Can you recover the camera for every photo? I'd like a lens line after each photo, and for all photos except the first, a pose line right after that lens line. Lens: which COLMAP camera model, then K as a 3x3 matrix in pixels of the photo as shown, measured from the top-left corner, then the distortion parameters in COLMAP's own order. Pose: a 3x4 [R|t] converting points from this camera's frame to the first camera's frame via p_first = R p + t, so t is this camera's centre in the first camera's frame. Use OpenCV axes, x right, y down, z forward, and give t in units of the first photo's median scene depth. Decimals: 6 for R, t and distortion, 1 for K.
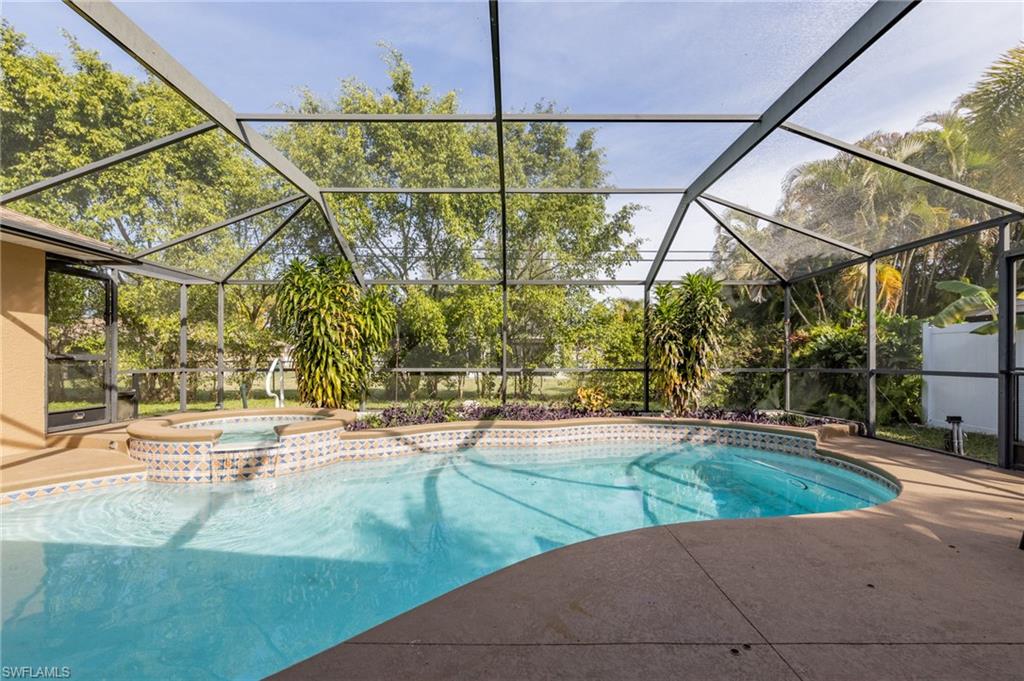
lens RADIAL K [[450.5, 0, 511.6], [0, 450.5, 345.2], [0, 0, 1]] dist [-0.001409, -0.000060]
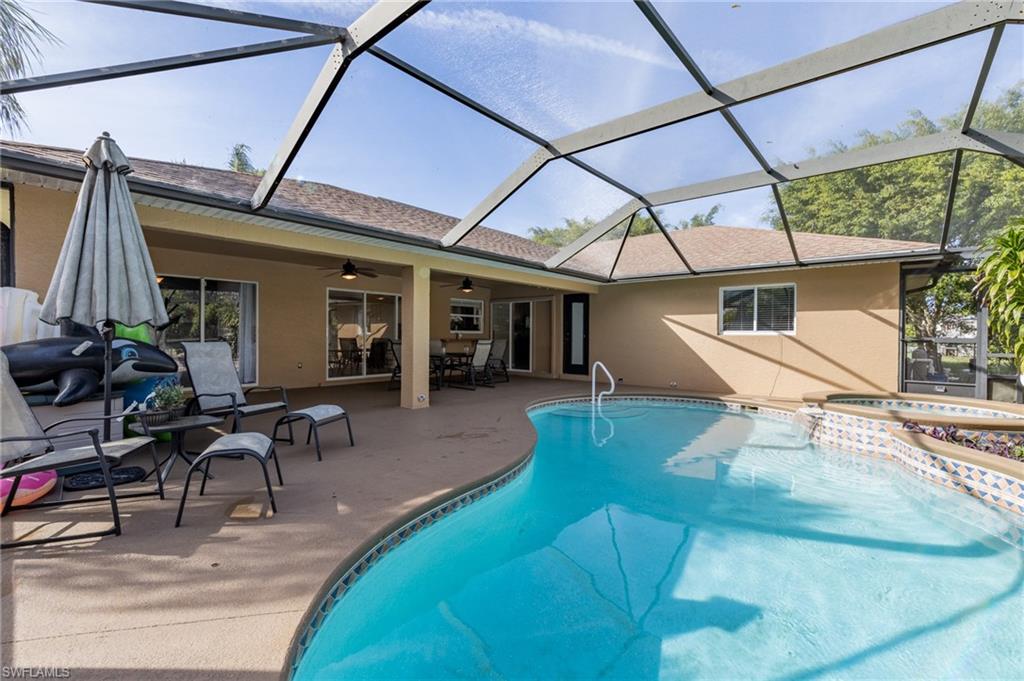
lens RADIAL K [[440.9, 0, 515.7], [0, 440.9, 339.9], [0, 0, 1]] dist [-0.002669, -0.001331]
pose [[-0.674014, 0.002409, -0.738715, 0.680757], [0.013737, 0.999863, -0.009273, 0.022169], [0.738591, -0.016398, -0.673954, 0.964695]]
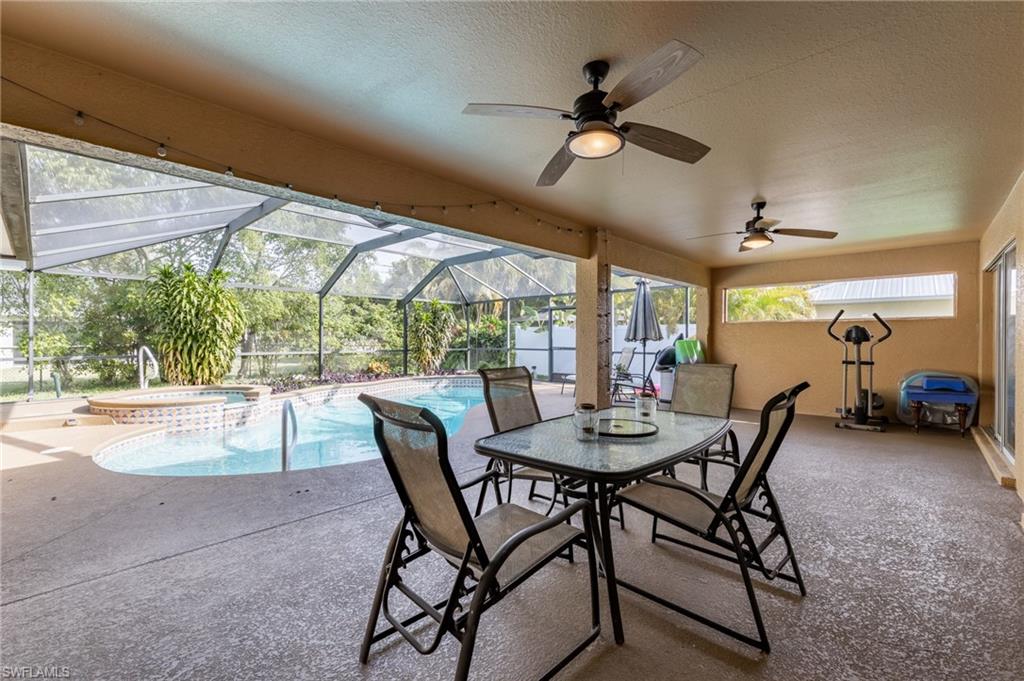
lens RADIAL K [[440.9, 0, 515.7], [0, 440.9, 336.6], [0, 0, 1]] dist [-0.002669, -0.001331]
pose [[0.676100, 0.003858, 0.736800, -0.837502], [-0.020342, 0.999703, 0.013432, -0.036306], [-0.736529, -0.024070, 0.675978, -0.549092]]
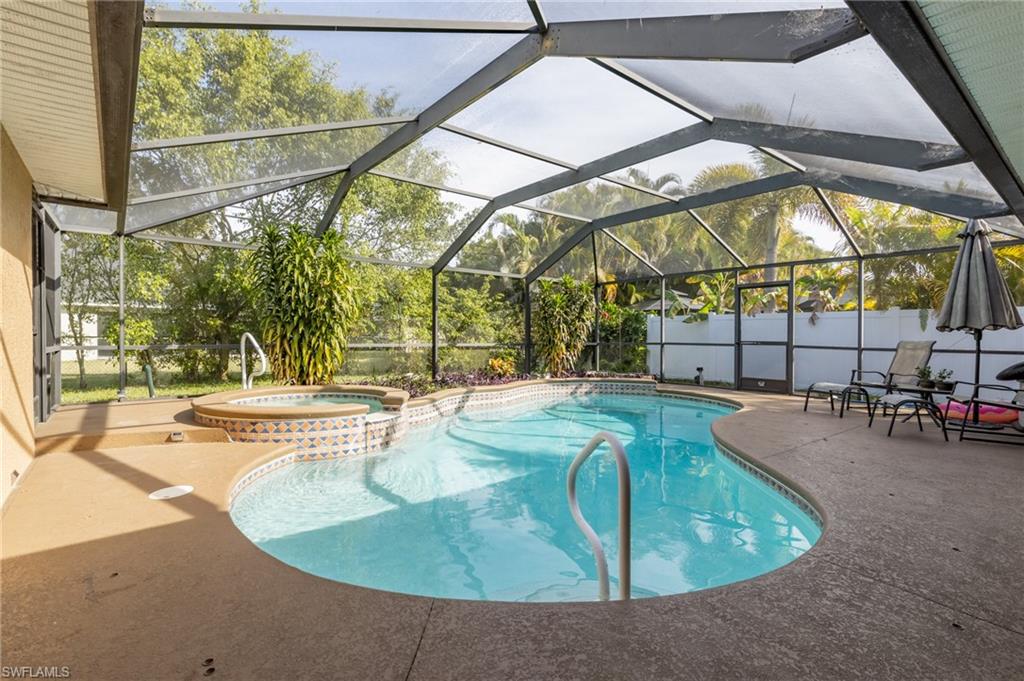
lens RADIAL K [[479.7, 0, 470.0], [0, 479.7, 341.4], [0, 0, 1]] dist [0.000852, -0.000311]
pose [[0.803323, -0.002094, 0.595539, -0.864410], [-0.022823, 0.999151, 0.034299, 0.004017], [-0.595105, -0.041145, 0.802594, -0.014721]]
